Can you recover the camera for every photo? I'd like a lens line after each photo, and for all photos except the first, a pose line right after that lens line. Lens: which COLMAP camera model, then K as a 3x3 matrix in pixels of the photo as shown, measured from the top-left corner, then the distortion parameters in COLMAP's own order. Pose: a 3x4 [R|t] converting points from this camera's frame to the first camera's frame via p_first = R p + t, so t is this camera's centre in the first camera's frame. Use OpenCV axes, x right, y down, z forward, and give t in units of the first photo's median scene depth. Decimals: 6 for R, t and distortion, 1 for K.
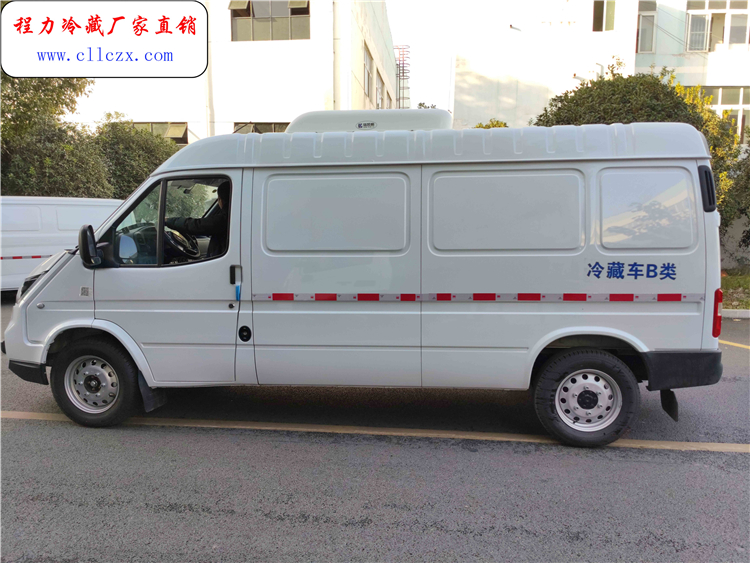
lens RADIAL K [[571.4, 0, 390.9], [0, 571.4, 281.2], [0, 0, 1]] dist [0.099880, -0.137905]
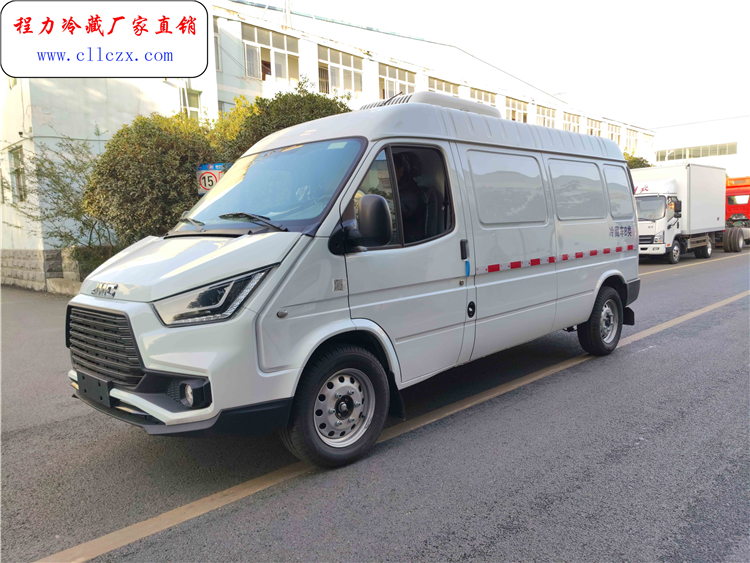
lens RADIAL K [[571.4, 0, 390.9], [0, 571.4, 281.2], [0, 0, 1]] dist [0.099880, -0.137905]
pose [[0.614434, -0.094455, 0.783294, -1.076560], [0.114895, 0.992936, 0.029609, -0.001263], [-0.780558, 0.071804, 0.620946, 0.487853]]
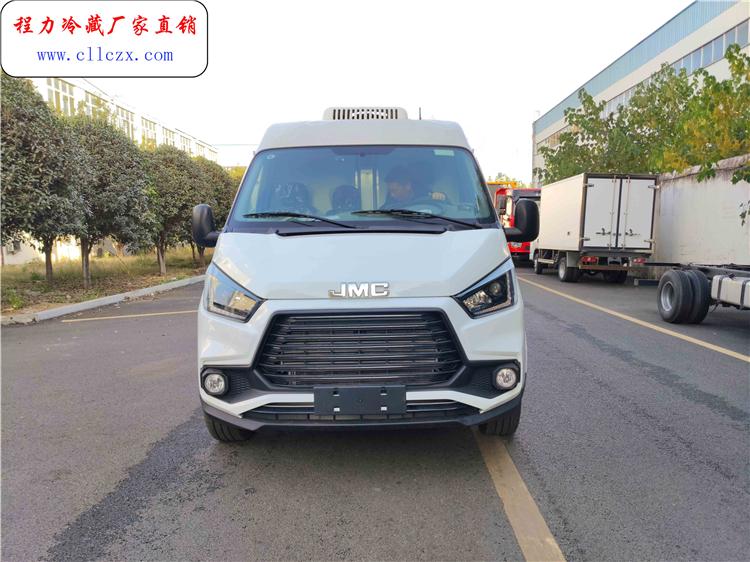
lens RADIAL K [[571.4, 0, 390.9], [0, 571.4, 280.7], [0, 0, 1]] dist [0.099880, -0.137905]
pose [[-0.101450, -0.091751, 0.990601, -1.378524], [0.118821, 0.987493, 0.103632, -0.085135], [-0.987719, 0.128217, -0.089279, 1.257961]]
